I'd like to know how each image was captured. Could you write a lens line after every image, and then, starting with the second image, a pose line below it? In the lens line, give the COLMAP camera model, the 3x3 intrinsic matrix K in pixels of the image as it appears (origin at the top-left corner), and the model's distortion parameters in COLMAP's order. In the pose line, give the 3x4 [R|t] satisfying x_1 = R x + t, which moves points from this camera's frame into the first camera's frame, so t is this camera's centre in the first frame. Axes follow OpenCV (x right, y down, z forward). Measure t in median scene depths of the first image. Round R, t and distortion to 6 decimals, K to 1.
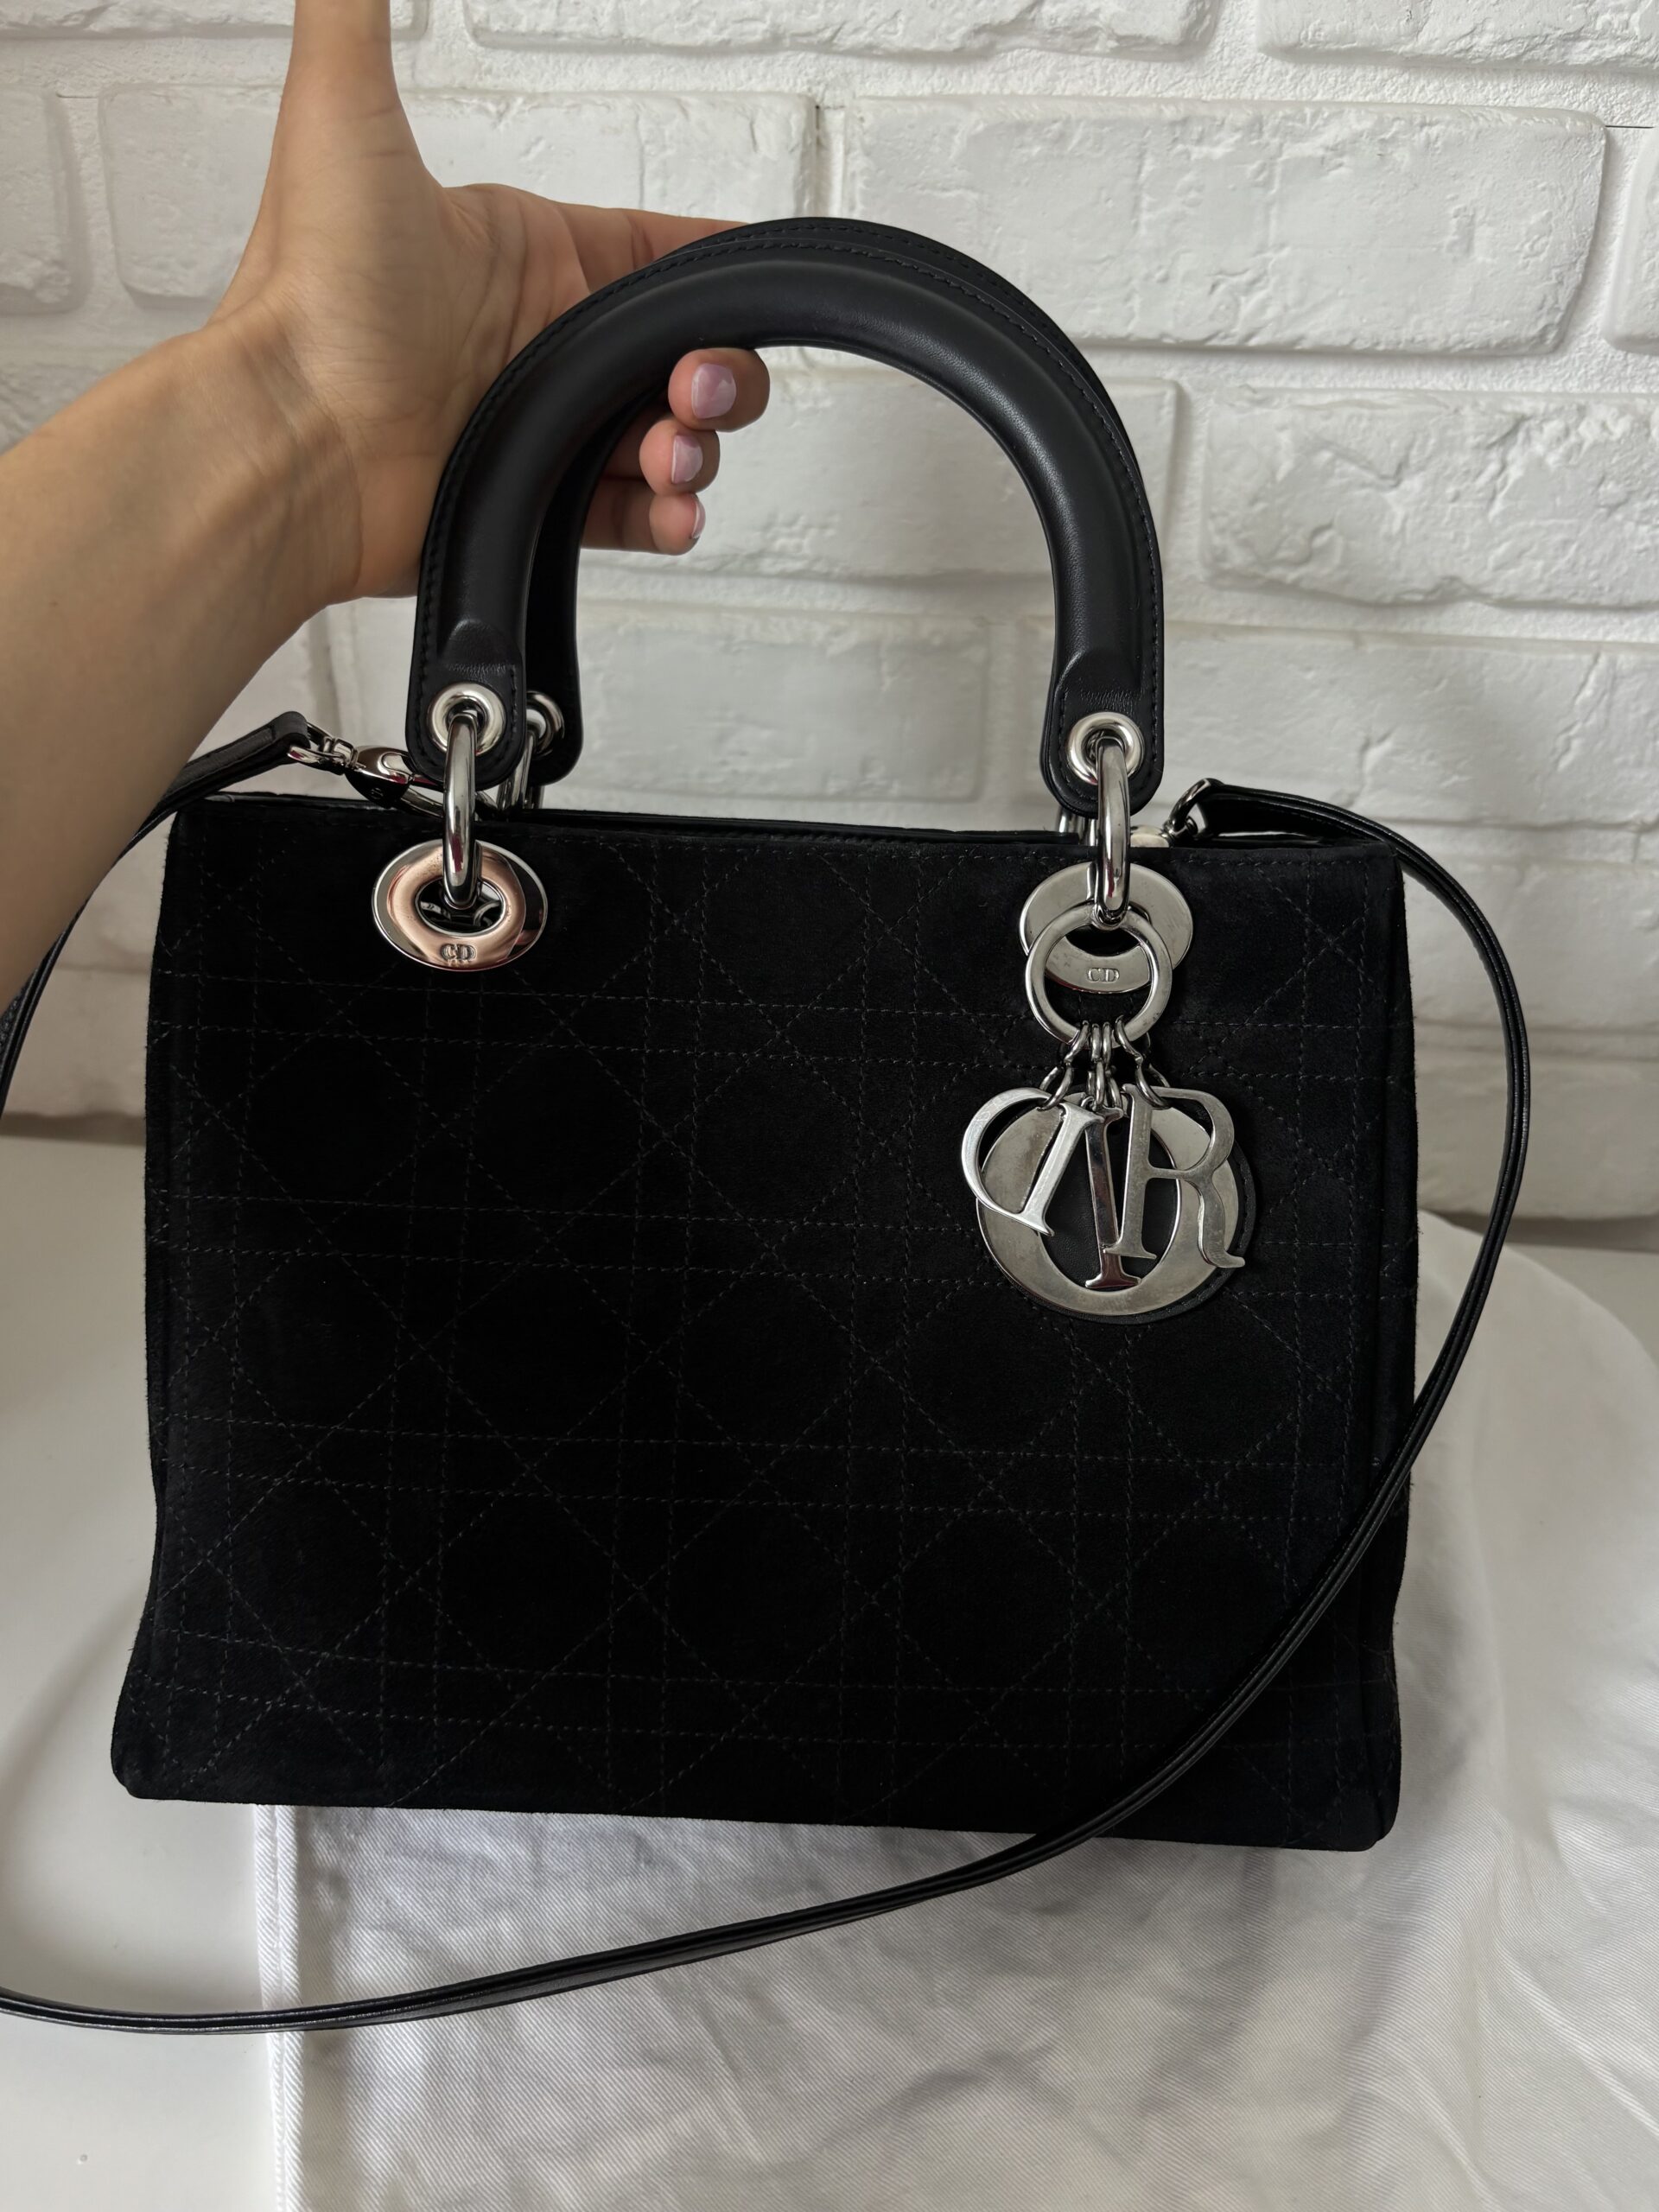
lens RADIAL K [[1738.0, 0, 795.7], [0, 1738.0, 1136.9], [0, 0, 1]] dist [0.078289, -0.118755]
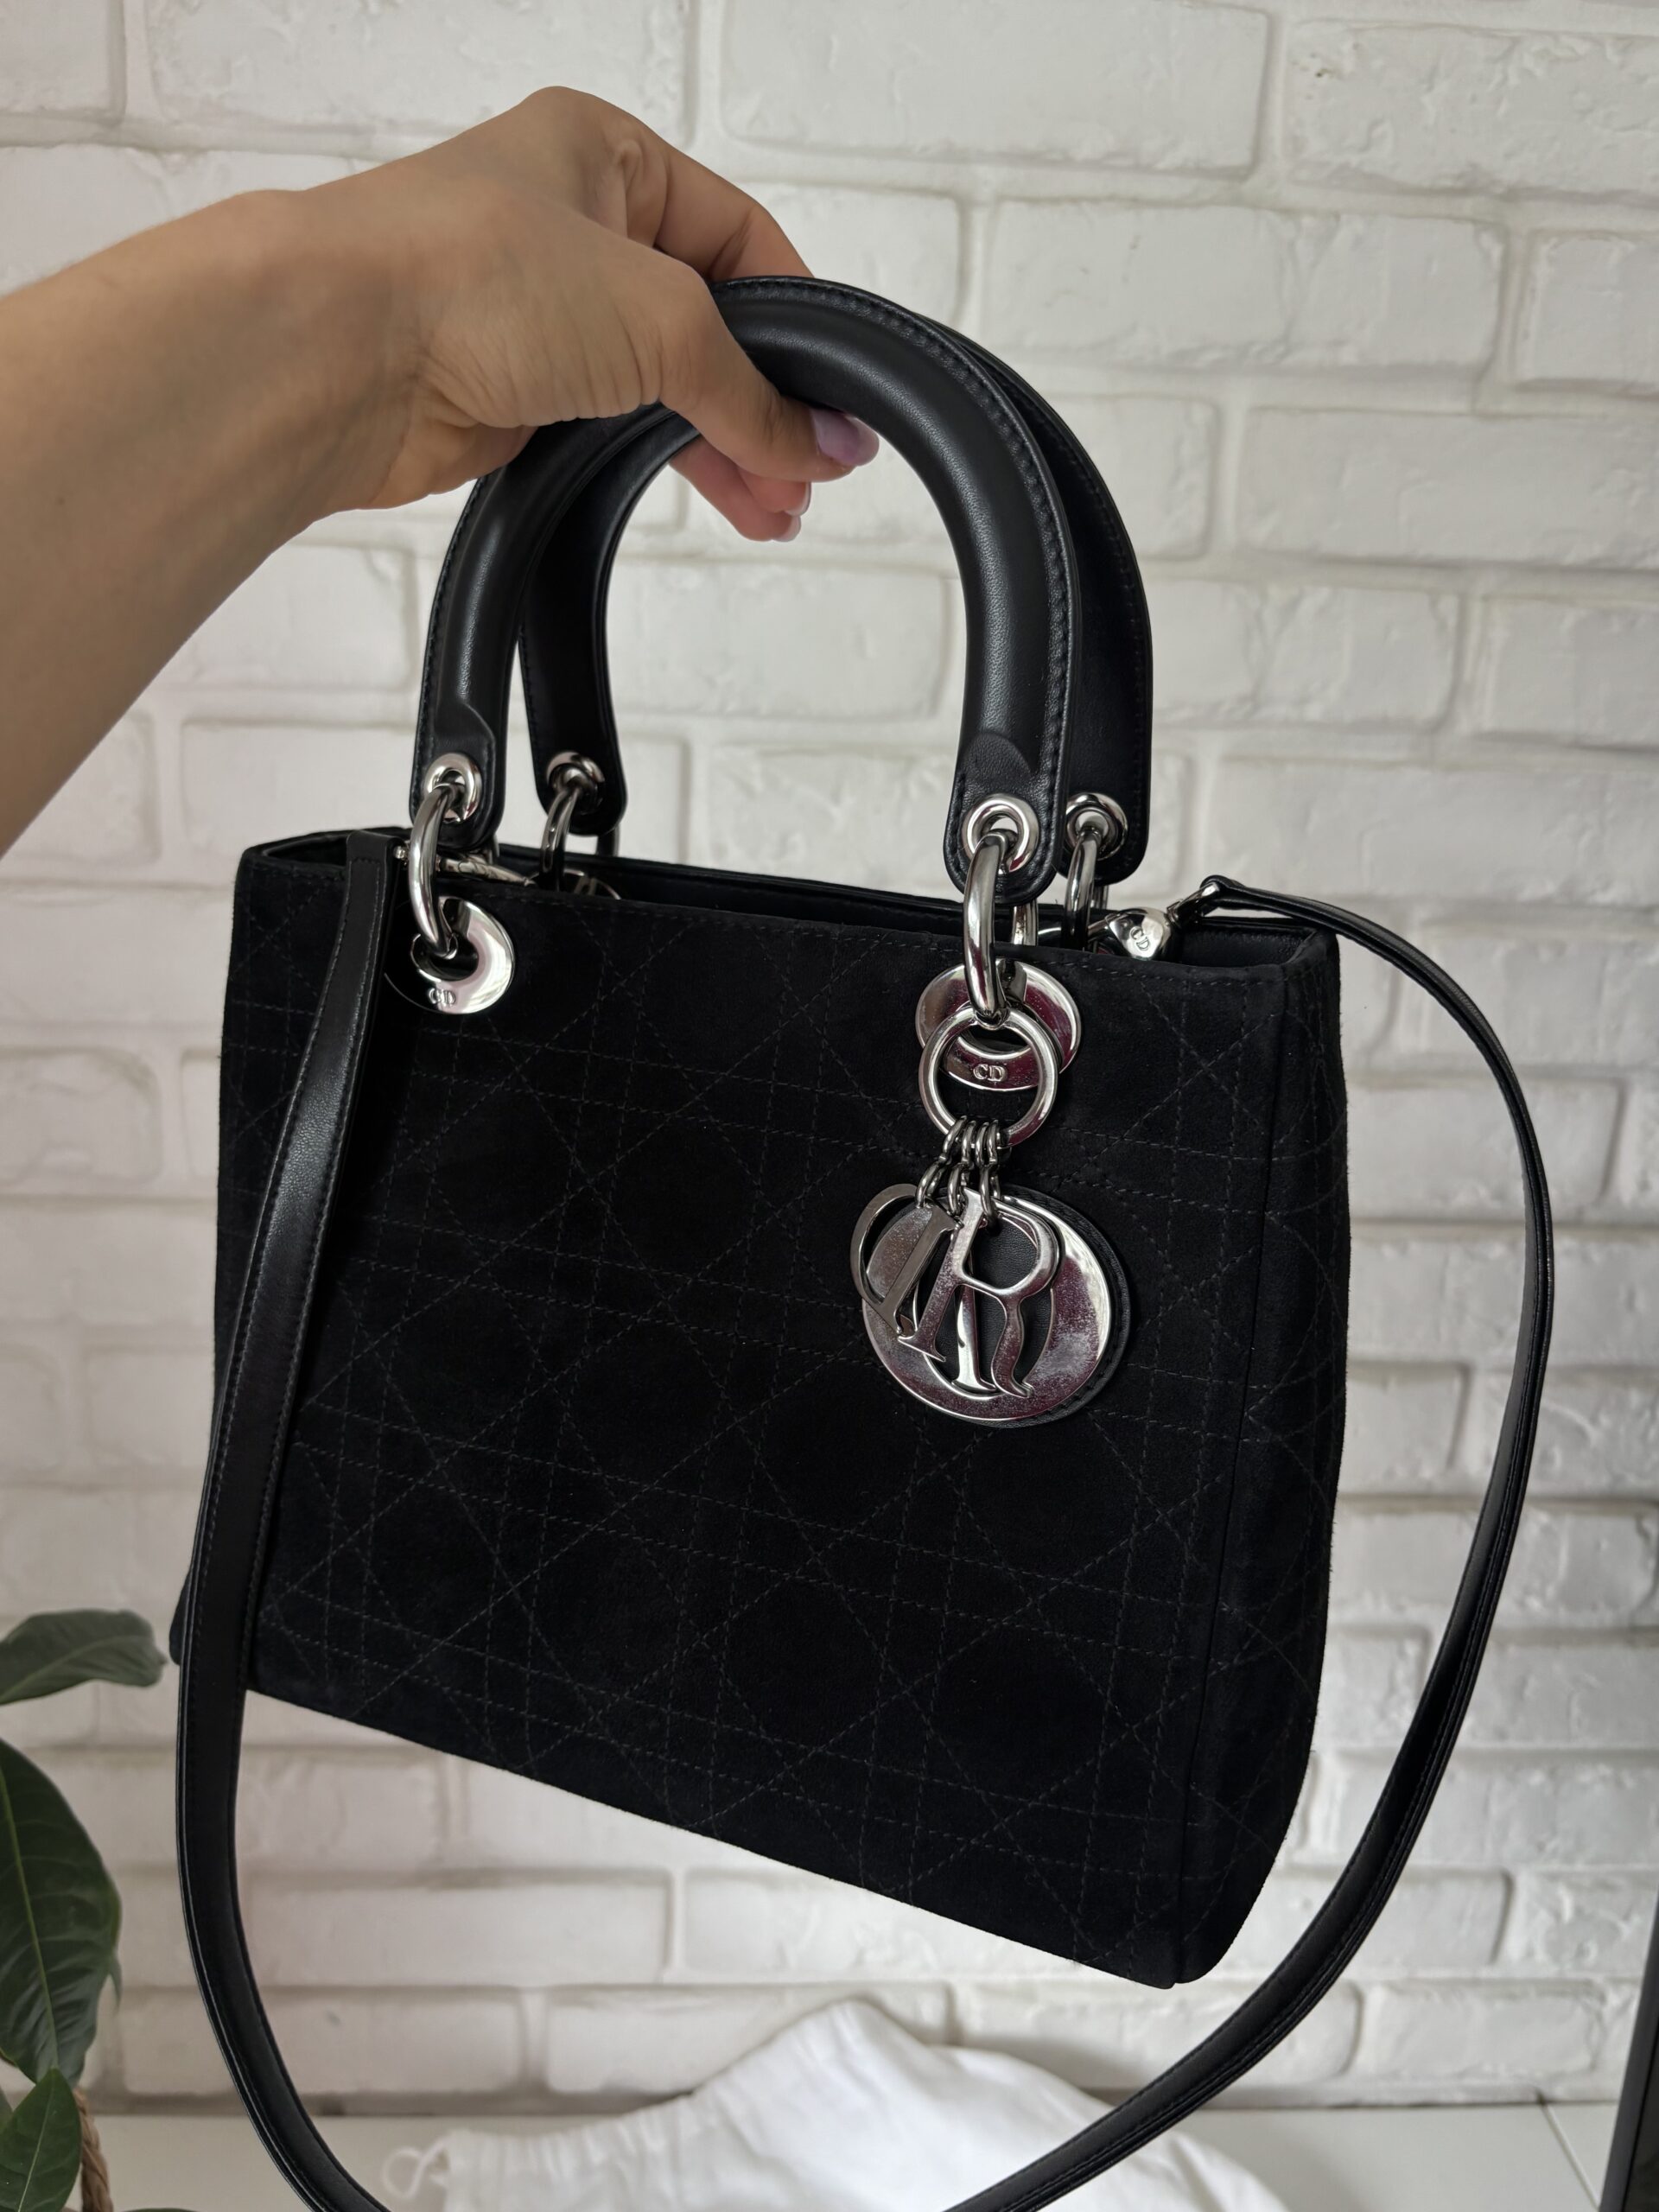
lens RADIAL K [[1738.0, 0, 795.7], [0, 1738.0, 1136.9], [0, 0, 1]] dist [0.078289, -0.118755]
pose [[0.929286, 0.105859, -0.353867, 0.461061], [-0.077492, 0.992605, 0.093436, -0.151673], [0.361141, -0.059407, 0.930617, 0.045058]]
